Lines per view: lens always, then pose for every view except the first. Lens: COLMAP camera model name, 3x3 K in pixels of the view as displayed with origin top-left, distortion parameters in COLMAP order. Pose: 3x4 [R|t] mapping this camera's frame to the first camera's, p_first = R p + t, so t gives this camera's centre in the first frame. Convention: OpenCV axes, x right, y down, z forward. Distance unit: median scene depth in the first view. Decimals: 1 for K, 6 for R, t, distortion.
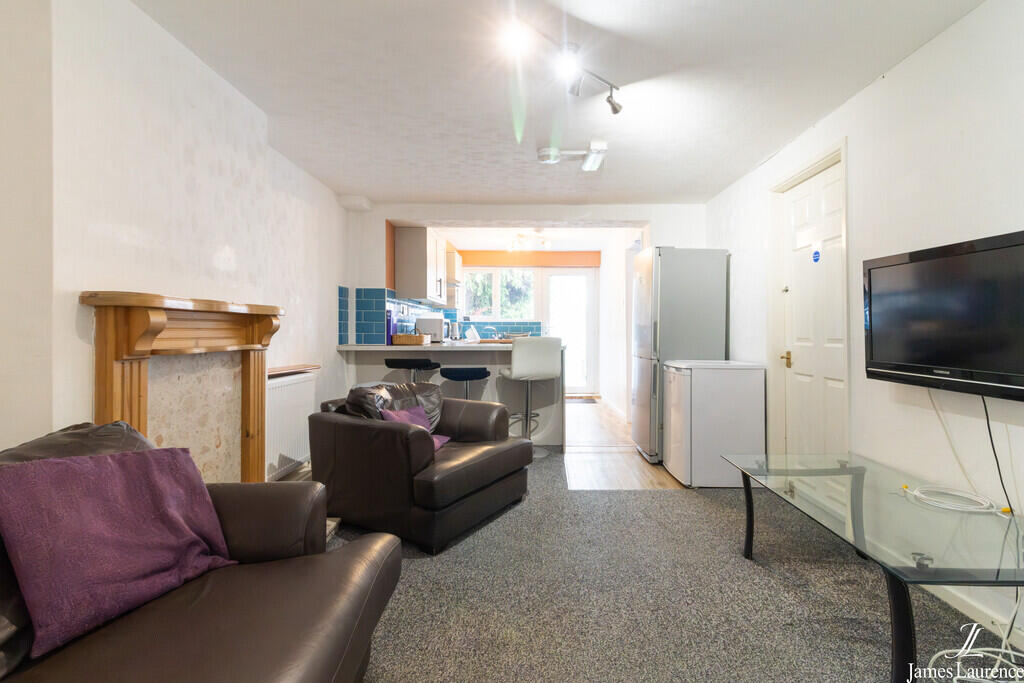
lens RADIAL K [[469.4, 0, 524.9], [0, 469.4, 339.0], [0, 0, 1]] dist [0.002856, 0.000348]
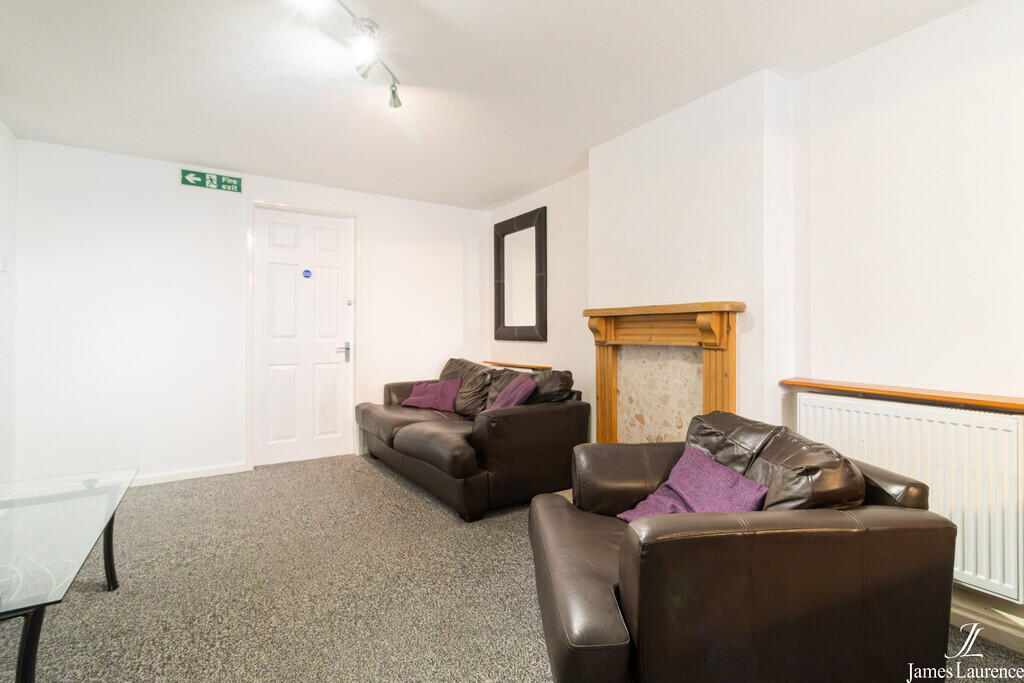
lens RADIAL K [[469.4, 0, 524.9], [0, 469.4, 339.0], [0, 0, 1]] dist [0.002856, 0.000348]
pose [[-0.821289, 0.007109, -0.570467, 0.346325], [-0.010936, 0.999542, 0.028200, -0.022083], [0.570407, 0.029399, -0.820836, 1.822380]]
